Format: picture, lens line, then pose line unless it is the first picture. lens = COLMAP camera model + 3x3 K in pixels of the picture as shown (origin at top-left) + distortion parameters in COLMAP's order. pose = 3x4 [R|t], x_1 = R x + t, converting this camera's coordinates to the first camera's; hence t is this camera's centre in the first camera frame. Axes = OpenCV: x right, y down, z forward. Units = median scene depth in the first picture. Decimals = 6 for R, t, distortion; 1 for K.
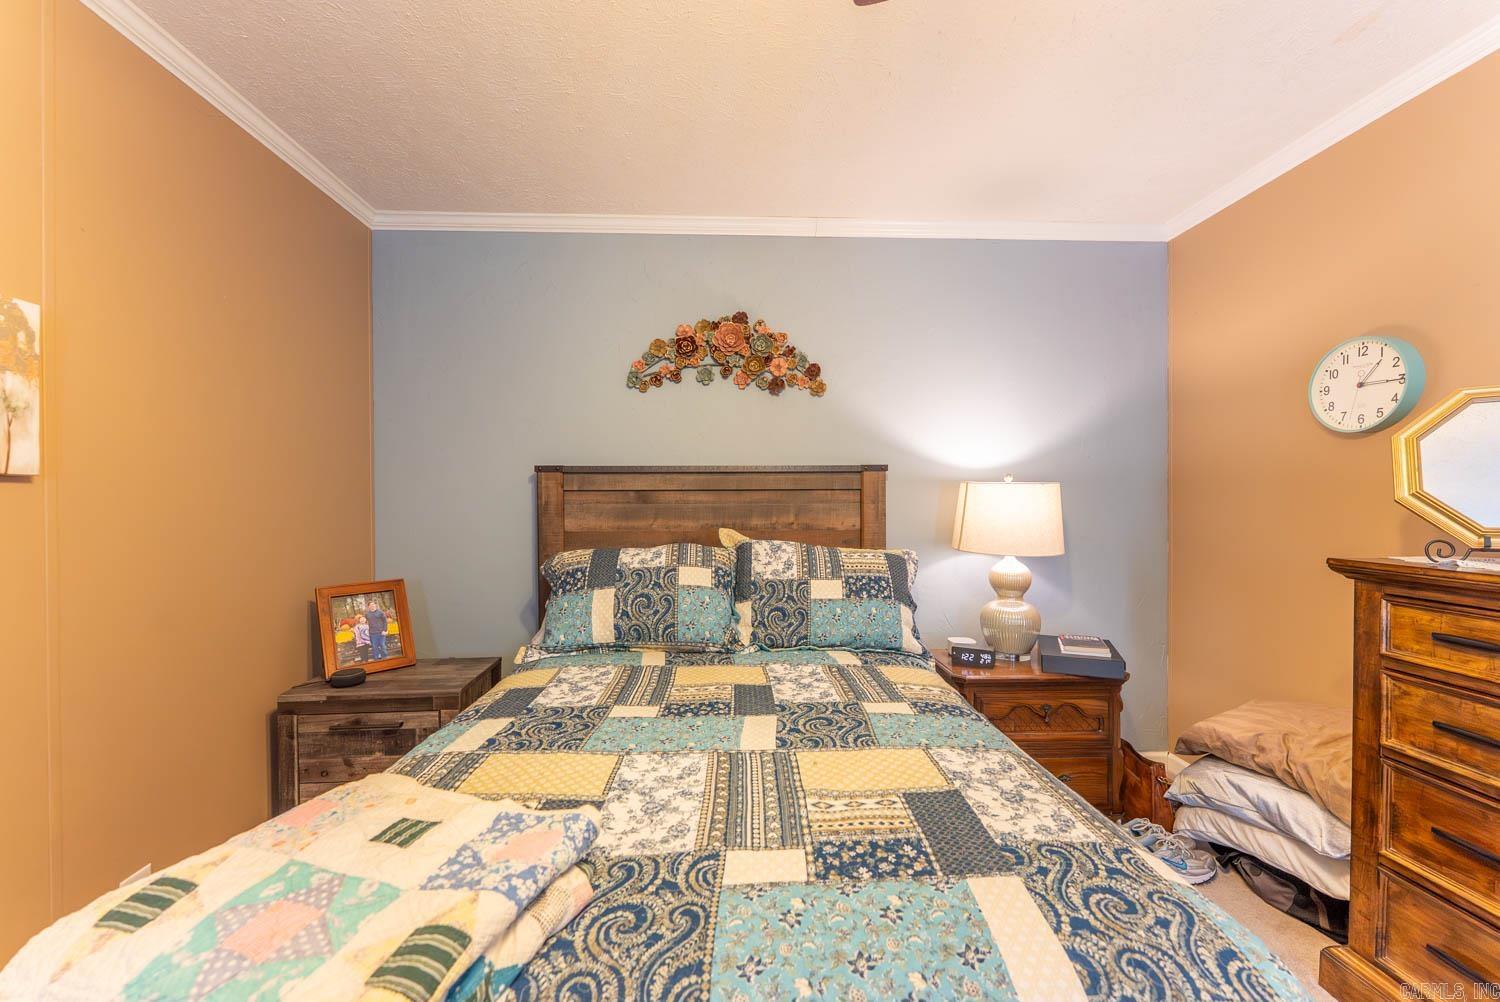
lens RADIAL K [[600.3, 0, 745.2], [0, 600.3, 502.2], [0, 0, 1]] dist [-0.001251, -0.001216]
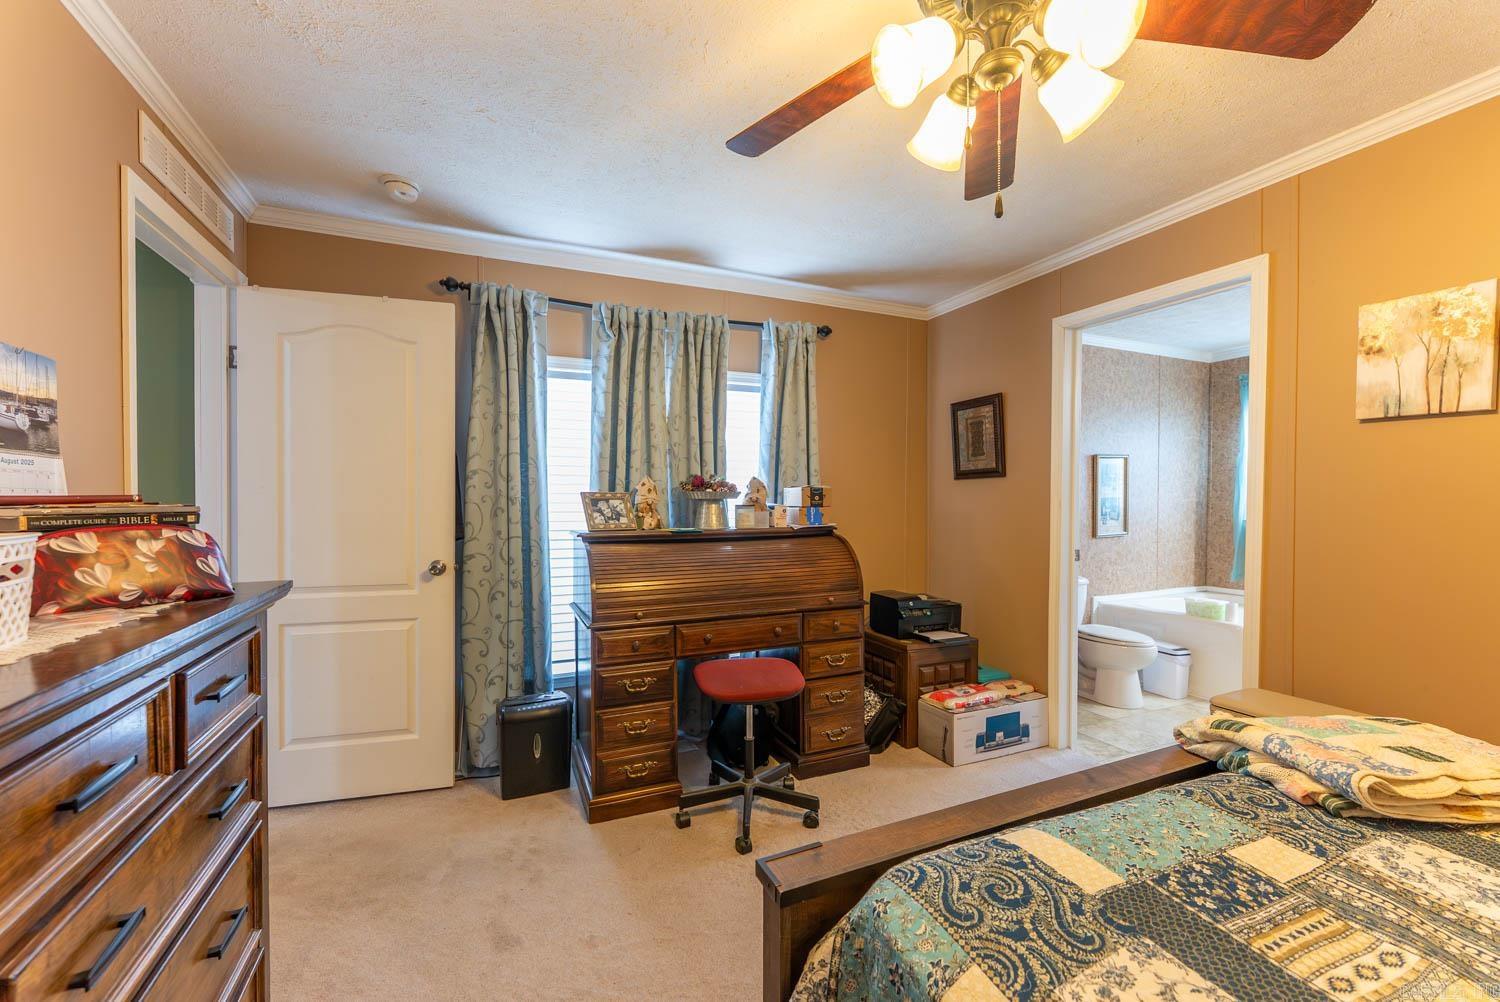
lens RADIAL K [[600.3, 0, 745.2], [0, 600.3, 502.2], [0, 0, 1]] dist [-0.001251, -0.001216]
pose [[-0.933881, 0.003590, -0.357565, 1.323556], [-0.003986, 0.999783, 0.020450, -0.043870], [0.357561, 0.020524, -0.933664, 1.684764]]
